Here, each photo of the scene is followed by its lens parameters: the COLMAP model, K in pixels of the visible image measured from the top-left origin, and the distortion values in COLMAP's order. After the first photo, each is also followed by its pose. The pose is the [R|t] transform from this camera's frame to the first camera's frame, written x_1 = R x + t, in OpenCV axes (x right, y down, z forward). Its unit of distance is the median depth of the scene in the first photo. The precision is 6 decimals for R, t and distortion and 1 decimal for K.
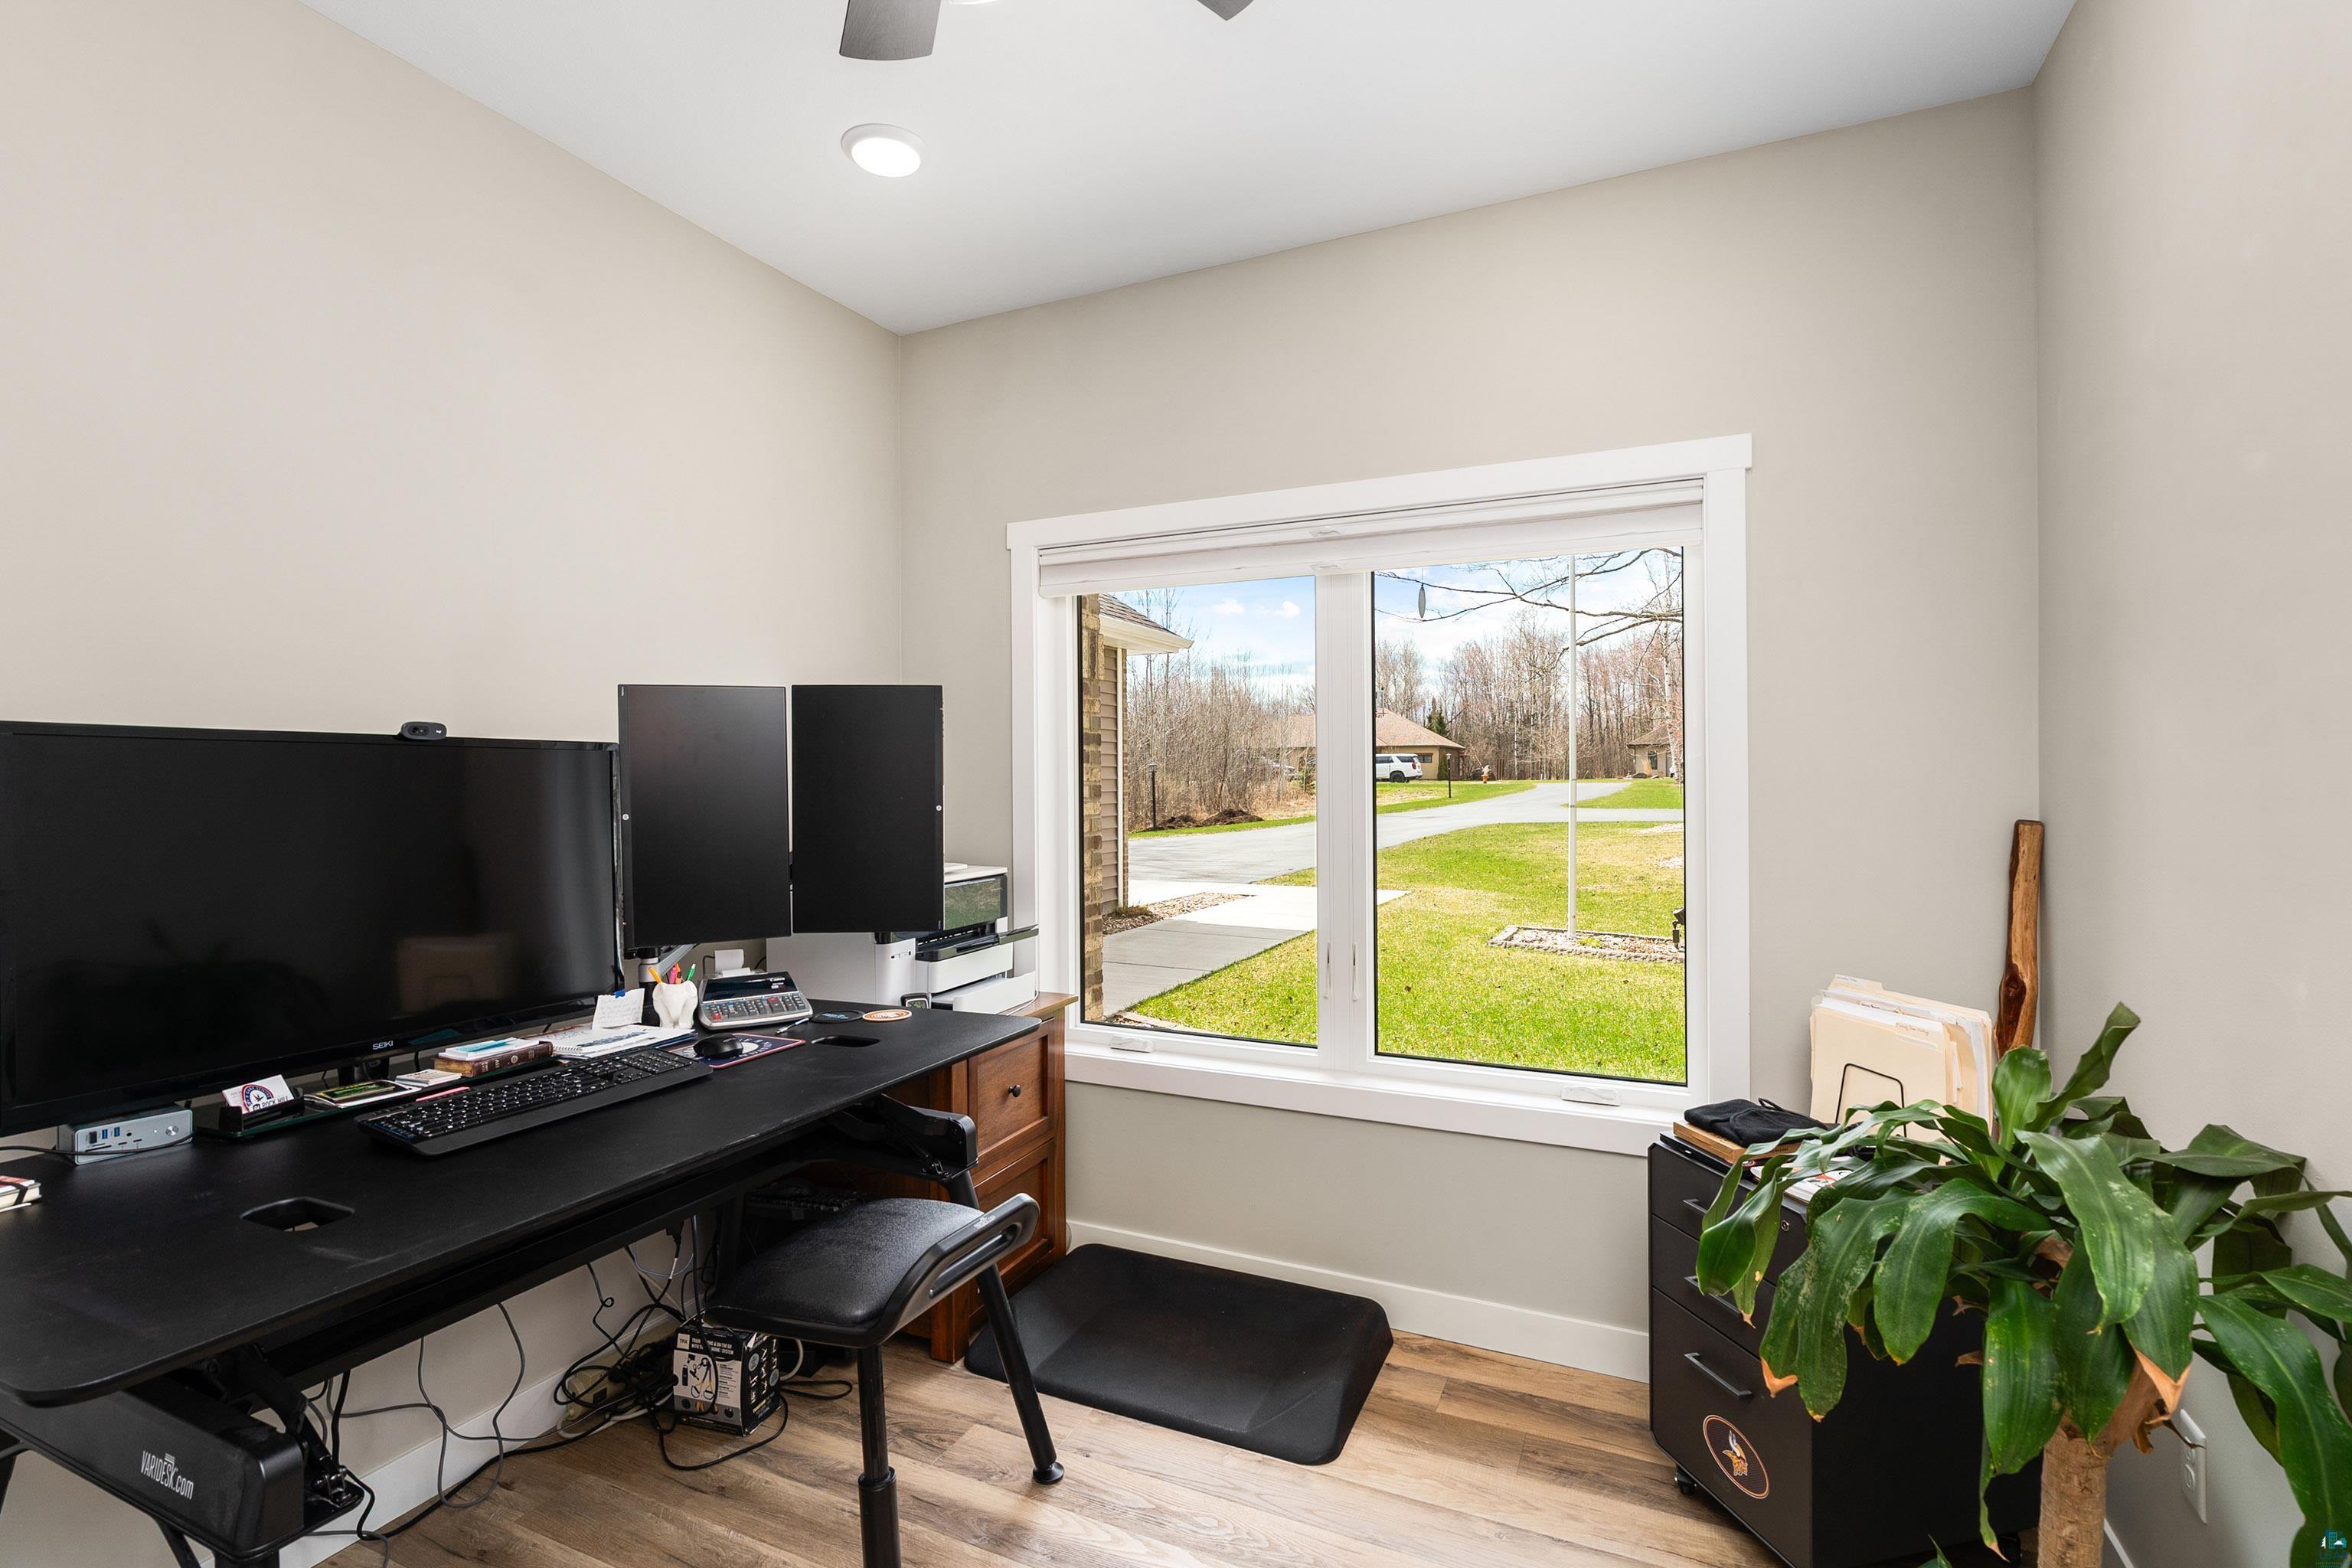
lens RADIAL K [[1069.6, 0, 1095.7], [0, 1069.6, 776.2], [0, 0, 1]] dist [-0.002525, -0.000175]
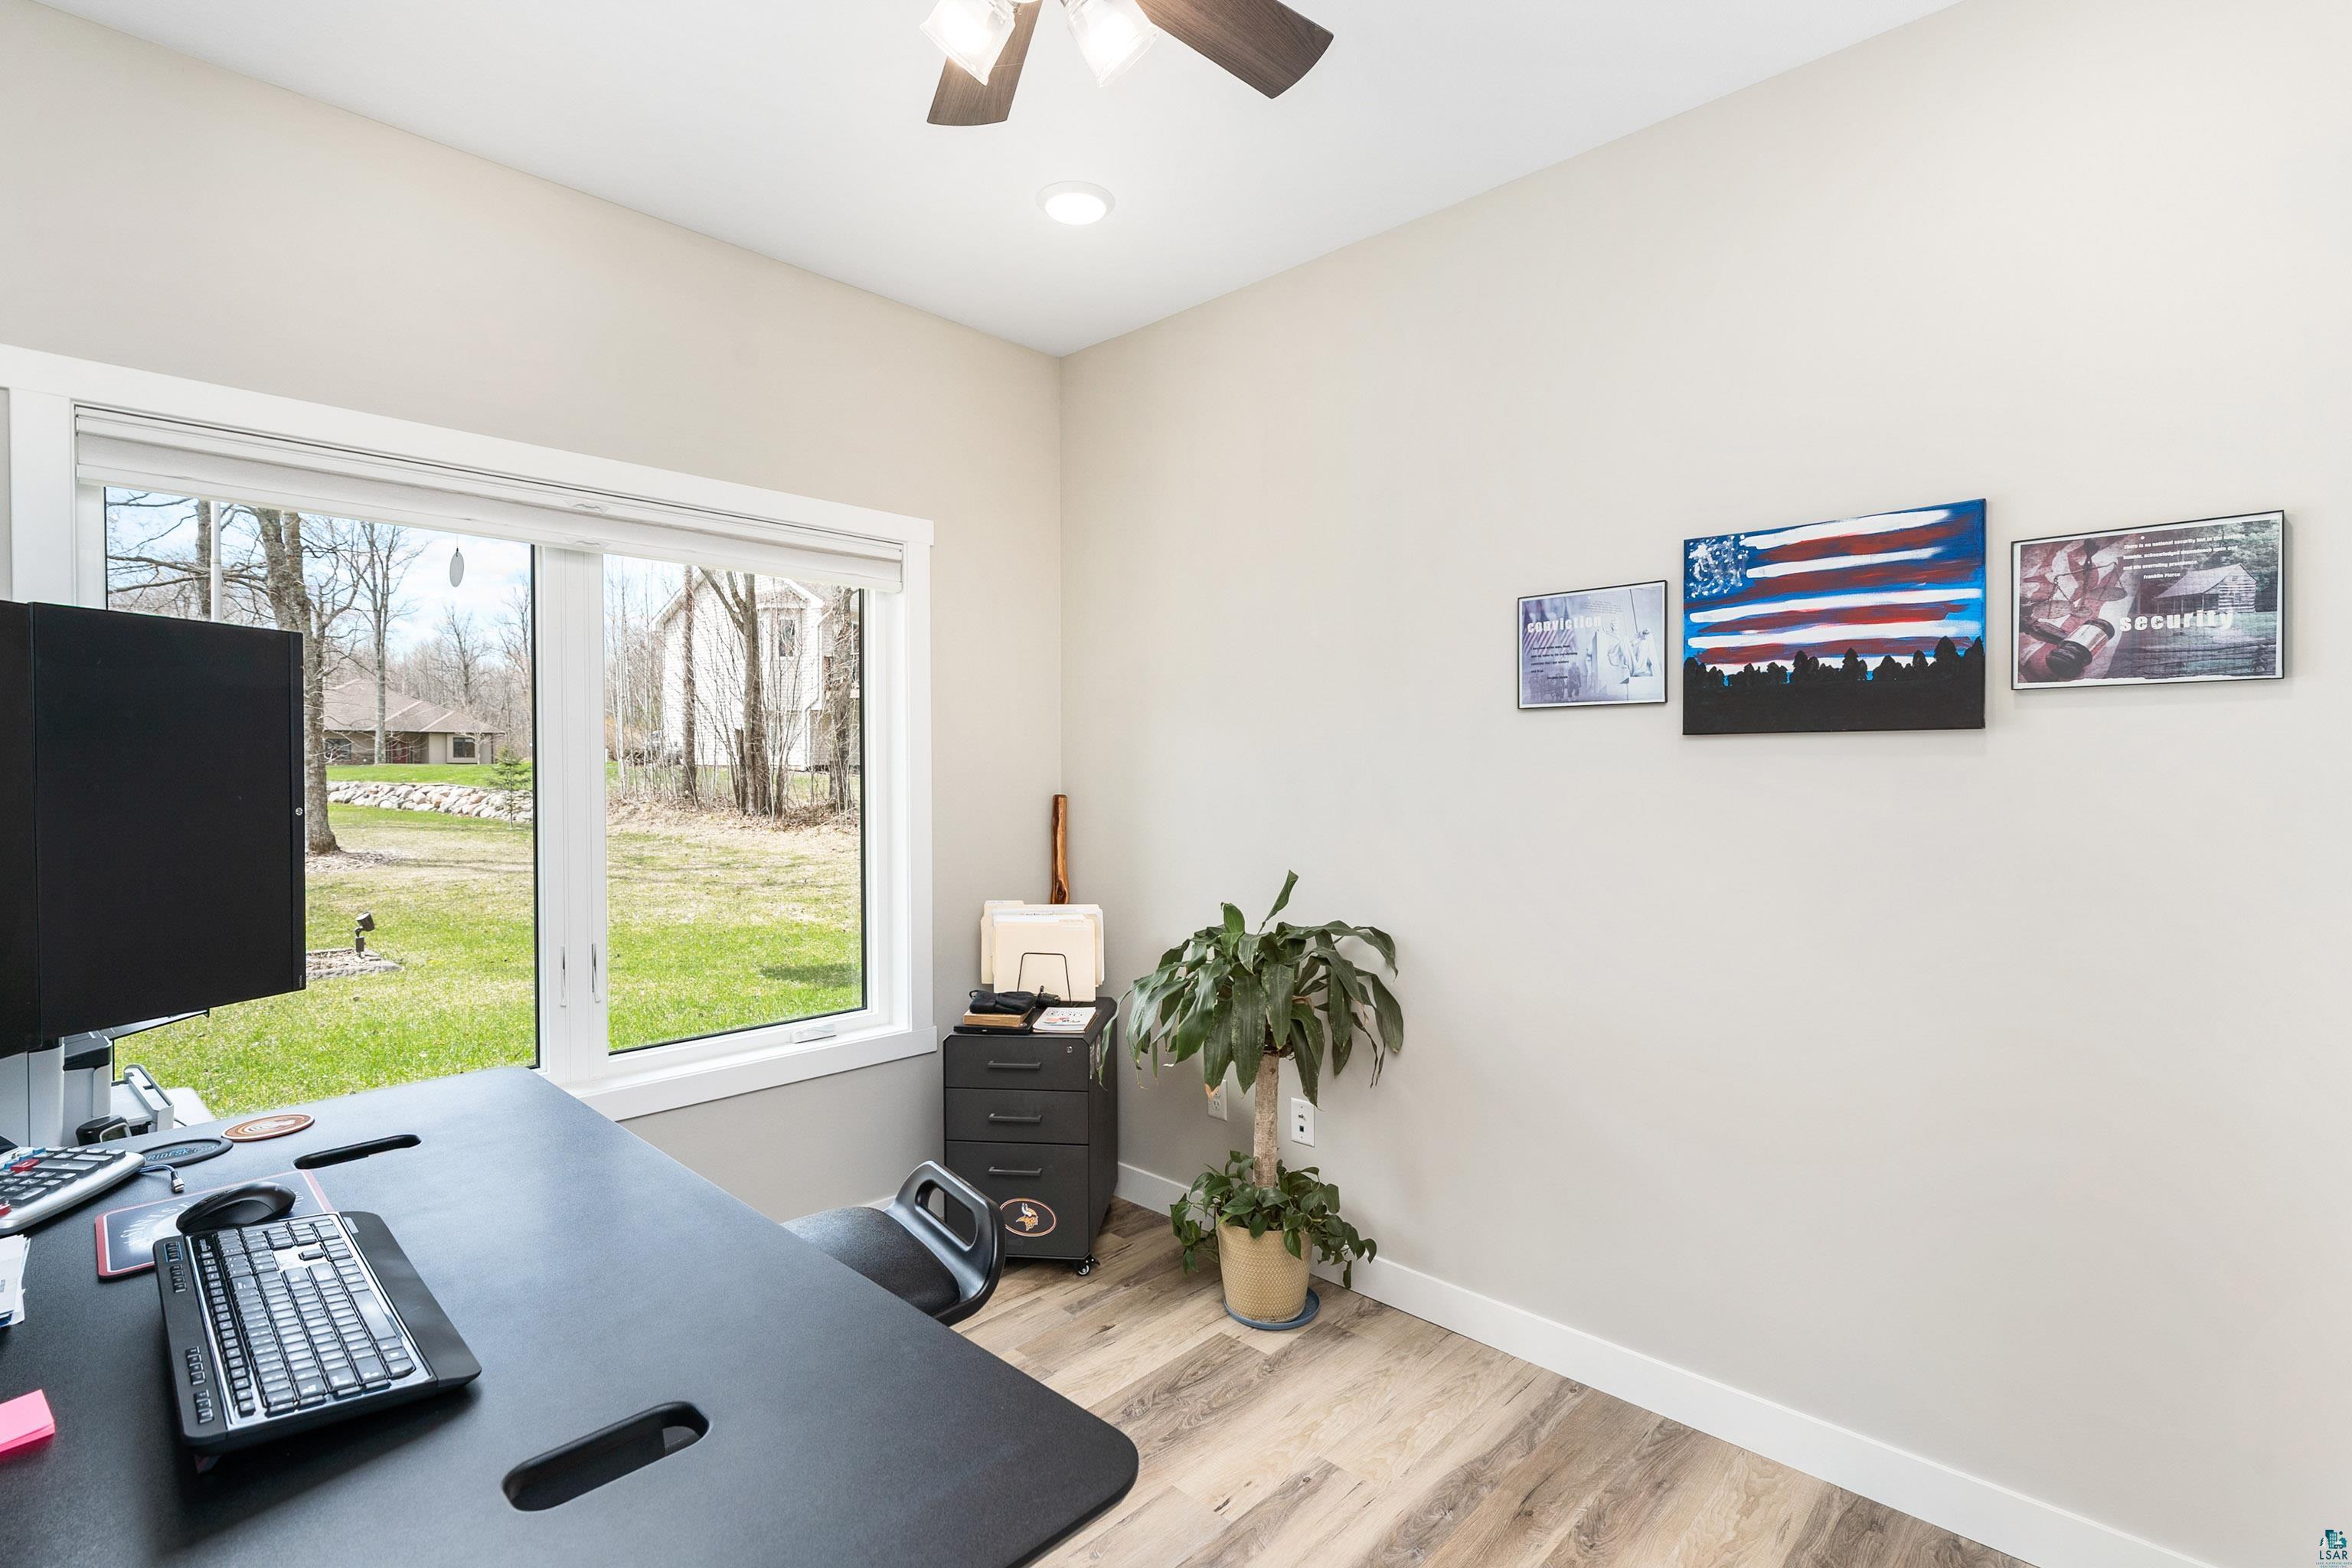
lens RADIAL K [[1108.3, 0, 1186.7], [0, 1108.3, 770.6], [0, 0, 1]] dist [-0.002062, 0.000291]
pose [[0.304765, -0.000376, 0.952427, -0.611660], [-0.001627, 0.999998, 0.000915, 0.001882], [-0.952426, -0.001829, 0.304764, 0.228460]]
